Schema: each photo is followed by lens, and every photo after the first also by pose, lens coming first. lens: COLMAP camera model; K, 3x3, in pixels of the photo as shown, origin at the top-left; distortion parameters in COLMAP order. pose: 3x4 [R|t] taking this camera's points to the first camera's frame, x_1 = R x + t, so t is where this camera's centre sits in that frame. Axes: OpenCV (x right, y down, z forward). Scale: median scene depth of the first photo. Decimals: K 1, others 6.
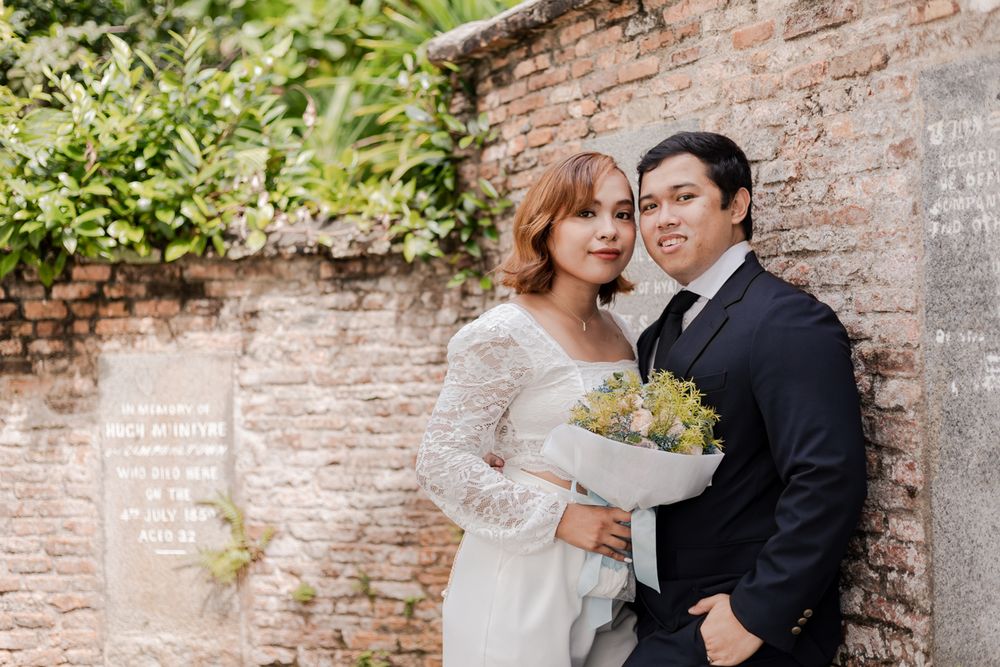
lens RADIAL K [[1423.7, 0, 500.0], [0, 1423.7, 333.5], [0, 0, 1]] dist [-0.003852, -0.040955]
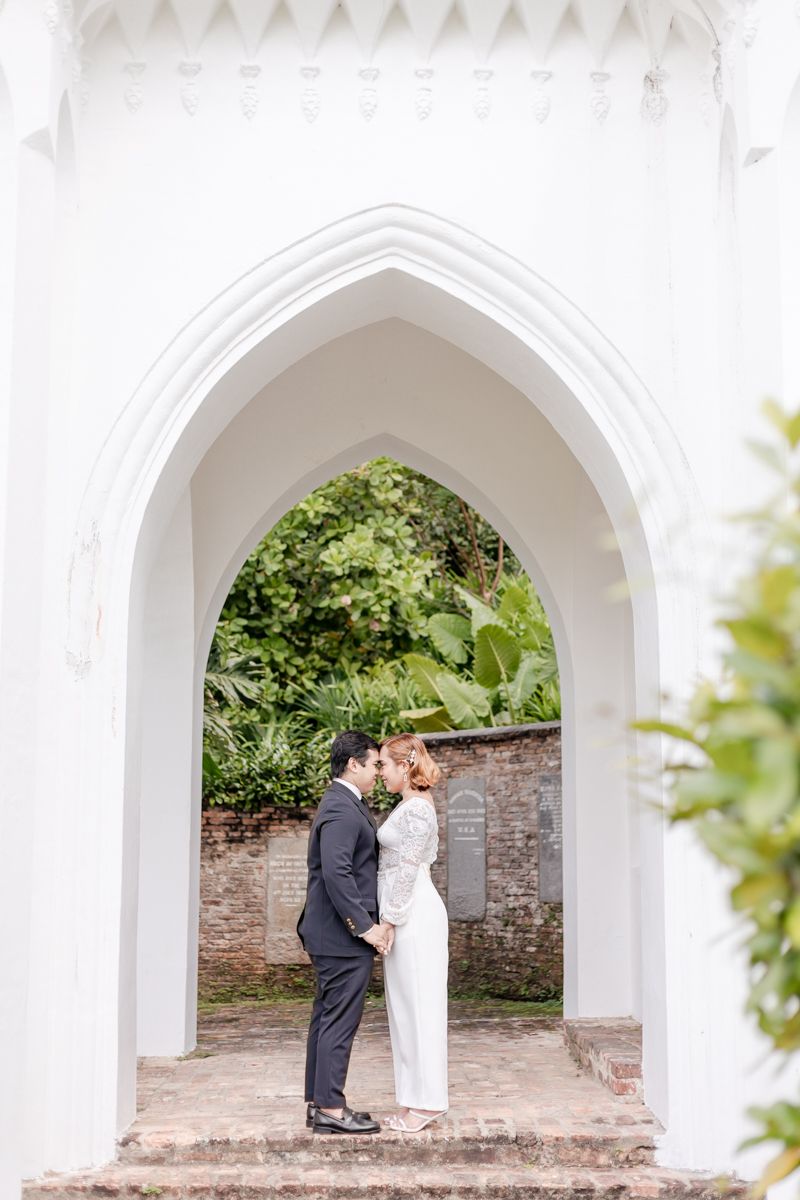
lens RADIAL K [[1708.5, 0, 435.4], [0, 1708.5, 602.8], [0, 0, 1]] dist [-0.003852, -0.040955]
pose [[0.968990, 0.071159, 0.236633, -0.827439], [-0.027775, 0.982934, -0.181848, 0.172810], [-0.245535, 0.169637, 0.954430, -2.580409]]
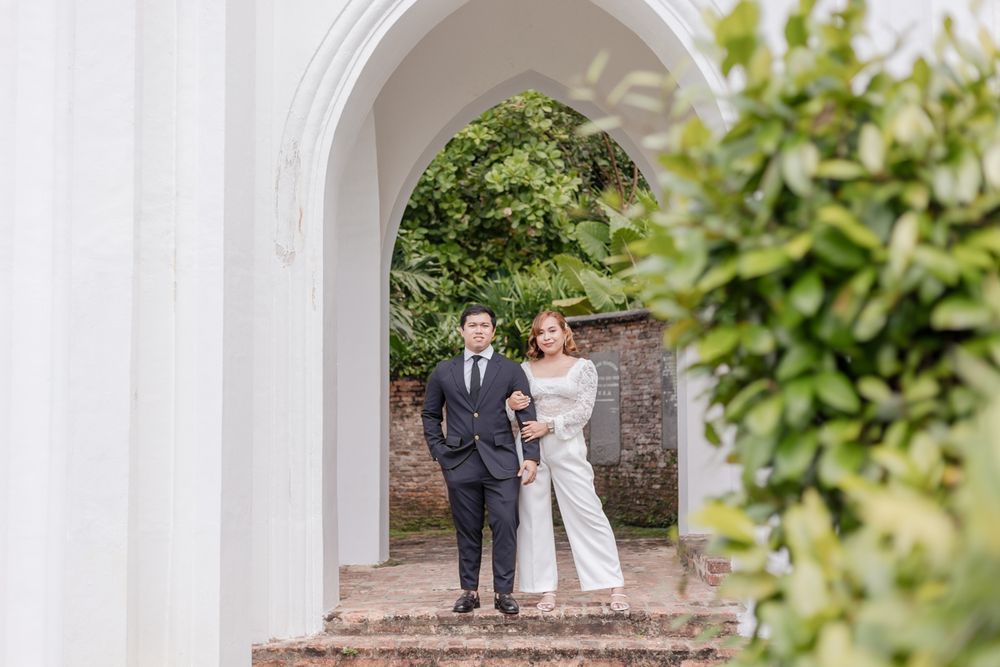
lens RADIAL K [[1423.7, 0, 500.0], [0, 1423.7, 333.5], [0, 0, 1]] dist [-0.003852, -0.040955]
pose [[0.983556, 0.040536, 0.175998, -0.810000], [-0.022599, 0.994451, -0.102749, 0.218035], [-0.179186, 0.097082, 0.979014, -2.686906]]
